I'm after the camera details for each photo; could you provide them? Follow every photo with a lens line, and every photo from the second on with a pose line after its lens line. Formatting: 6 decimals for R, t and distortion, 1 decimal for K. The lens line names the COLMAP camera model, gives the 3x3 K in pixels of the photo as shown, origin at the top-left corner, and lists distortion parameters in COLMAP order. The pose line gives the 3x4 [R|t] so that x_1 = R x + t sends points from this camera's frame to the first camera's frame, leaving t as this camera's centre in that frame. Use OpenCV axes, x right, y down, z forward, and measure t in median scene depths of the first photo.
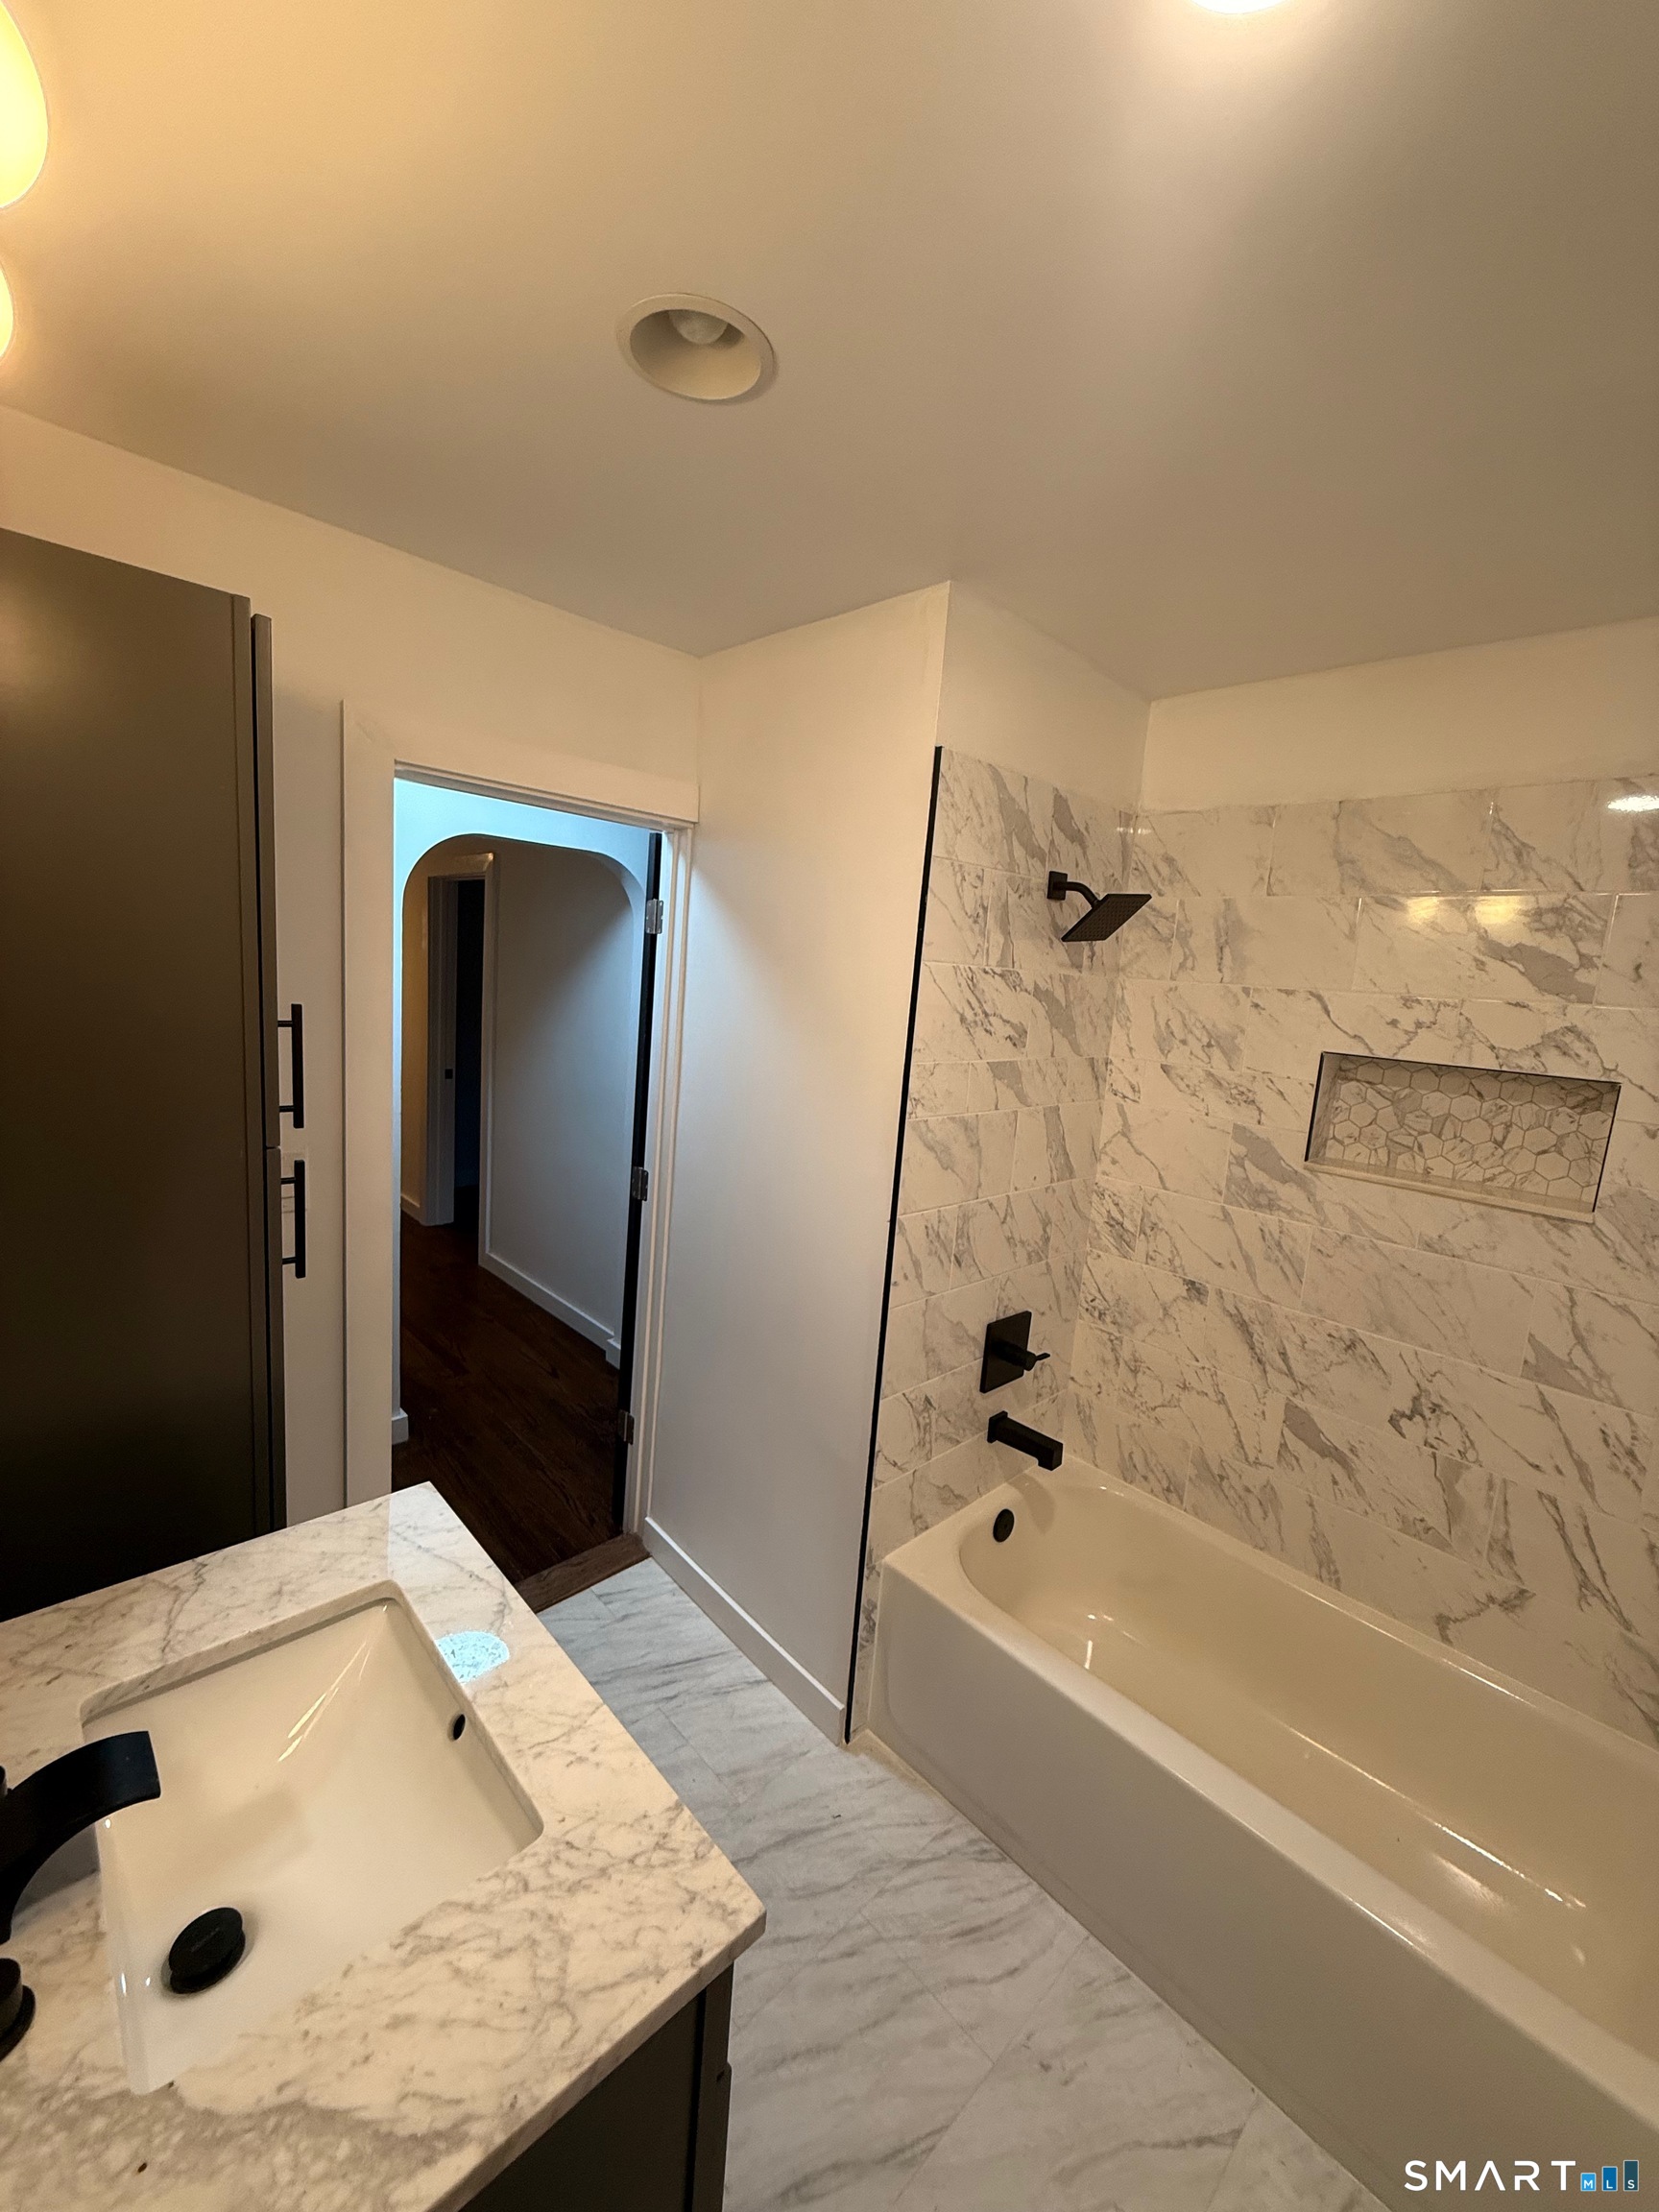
lens RADIAL K [[881.9, 0, 828.5], [0, 881.9, 1102.6], [0, 0, 1]] dist [0.002473, 0.000113]
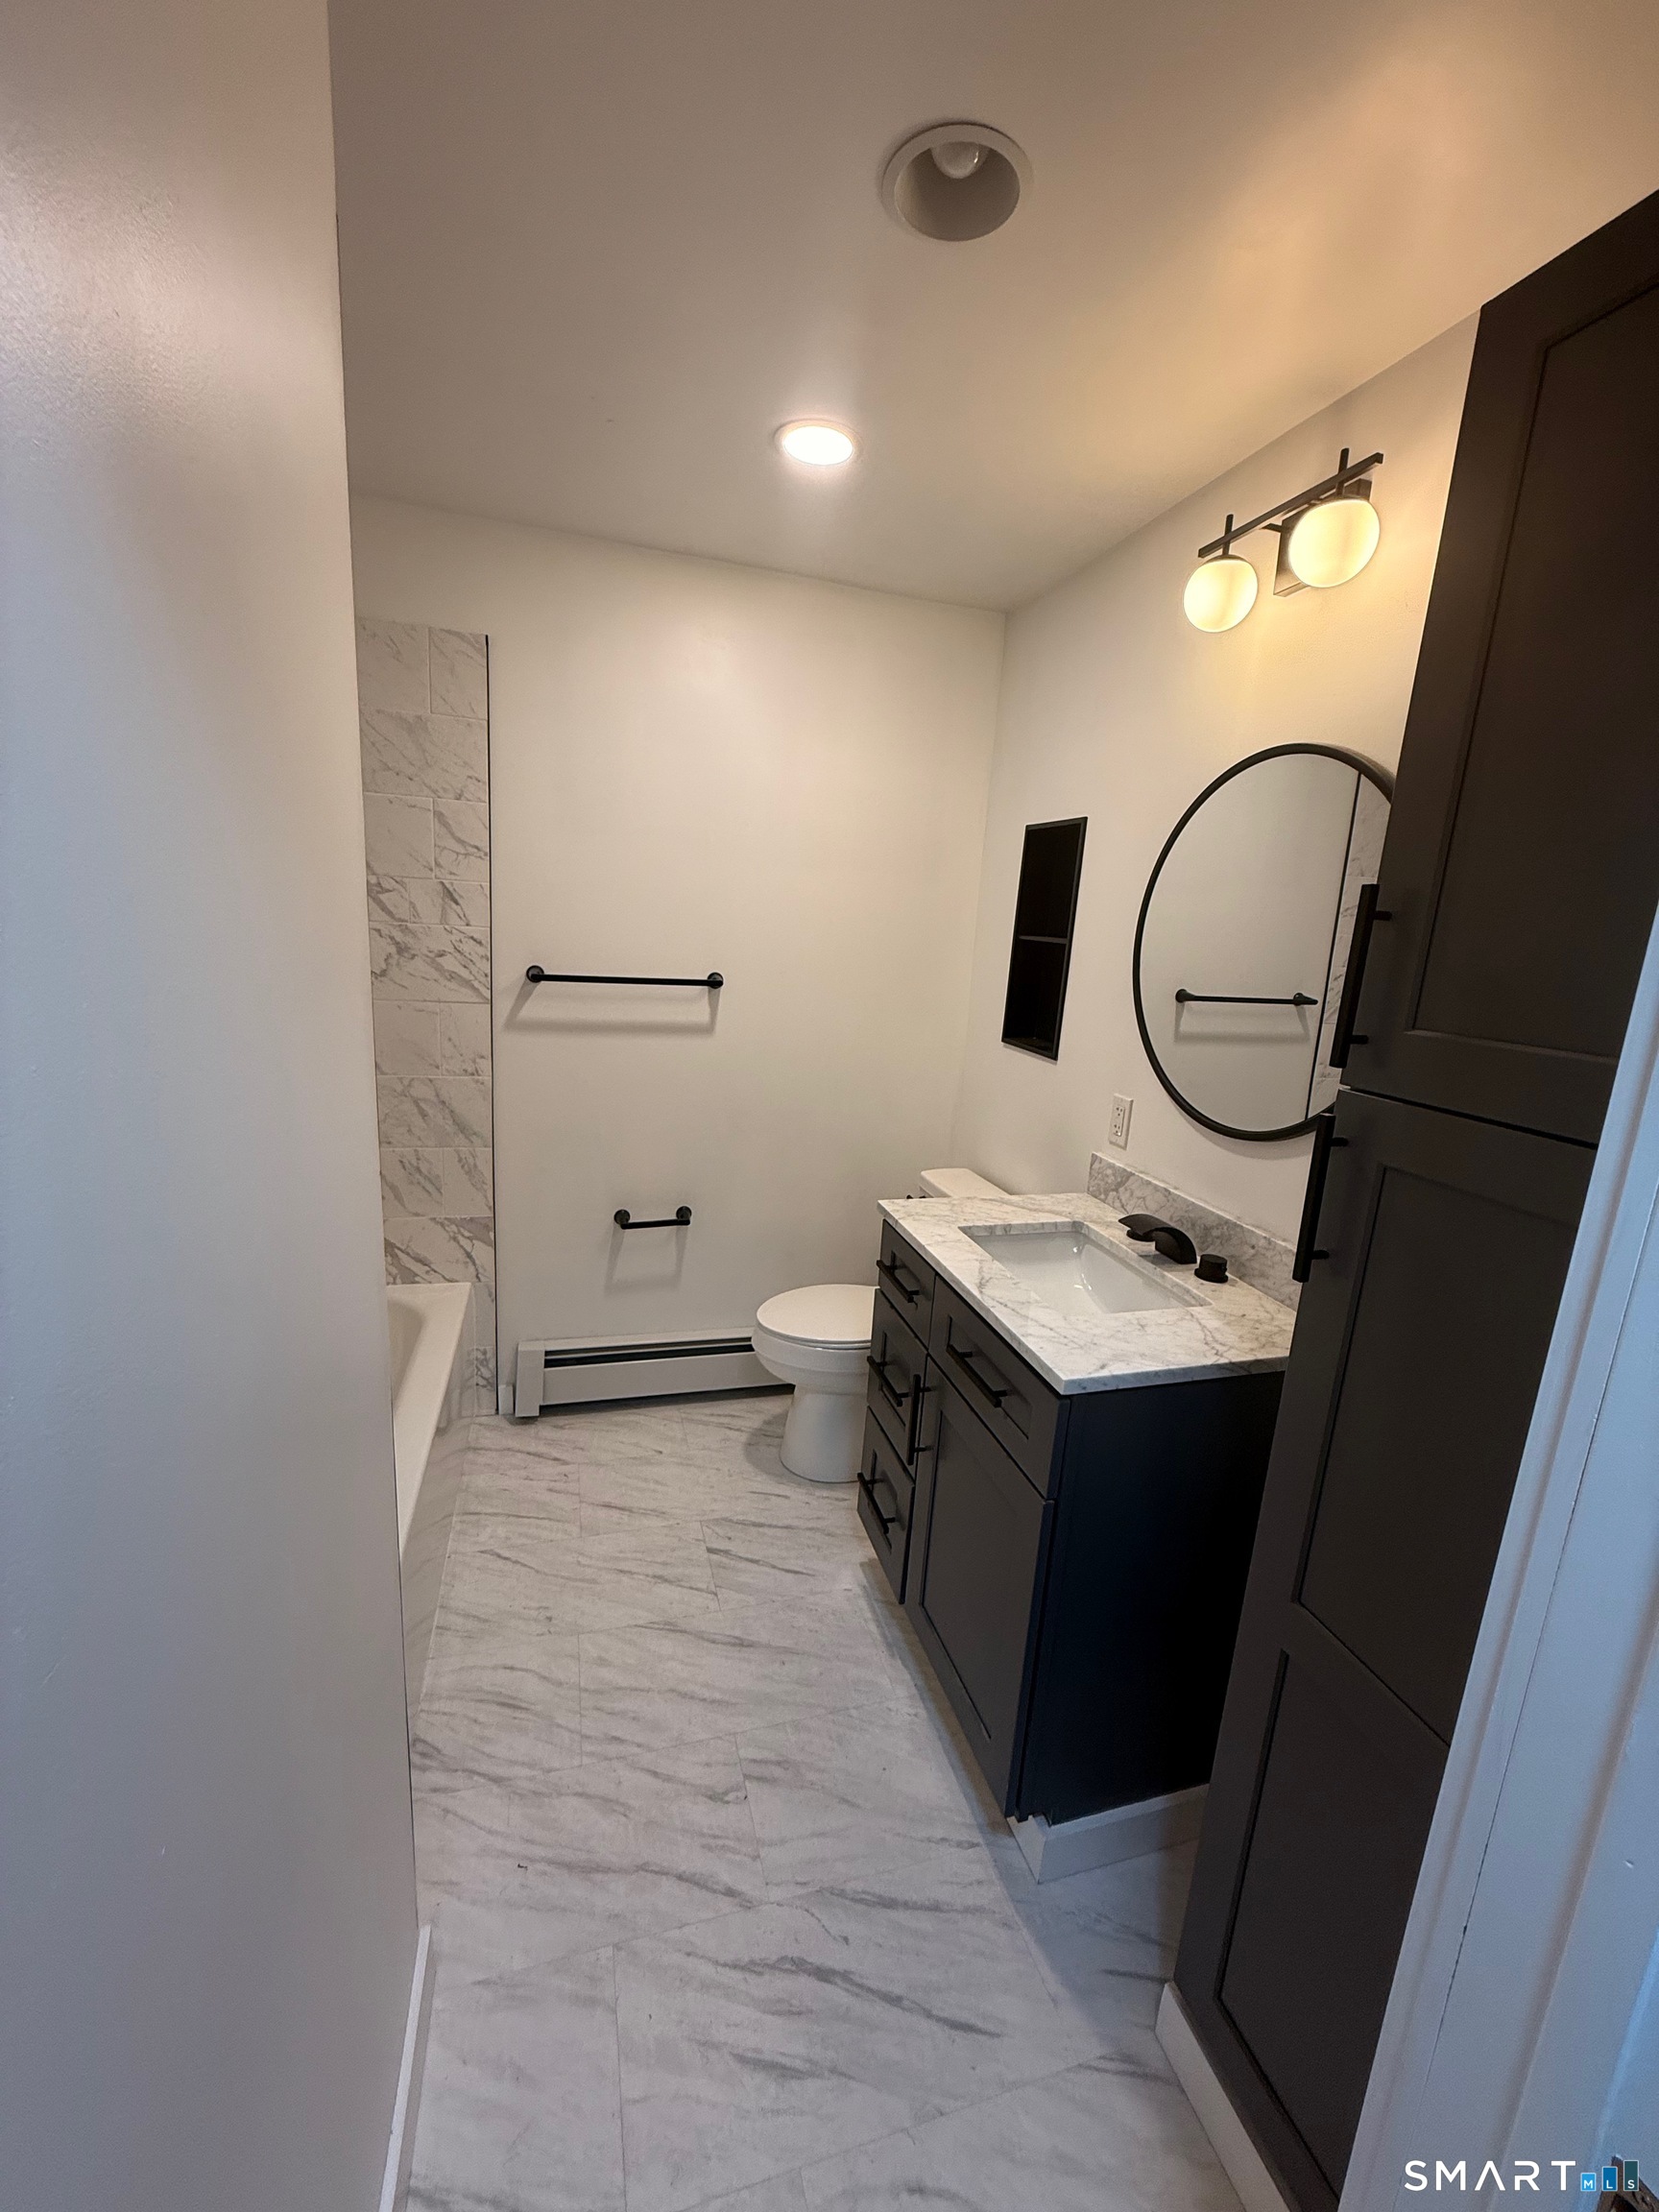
lens RADIAL K [[881.9, 0, 826.5], [0, 881.9, 1102.0], [0, 0, 1]] dist [0.002473, 0.000113]
pose [[-0.879078, -0.221737, 0.421965, -0.463231], [-0.060430, 0.929918, 0.362767, -0.143963], [-0.472832, 0.293401, -0.830870, 1.496288]]
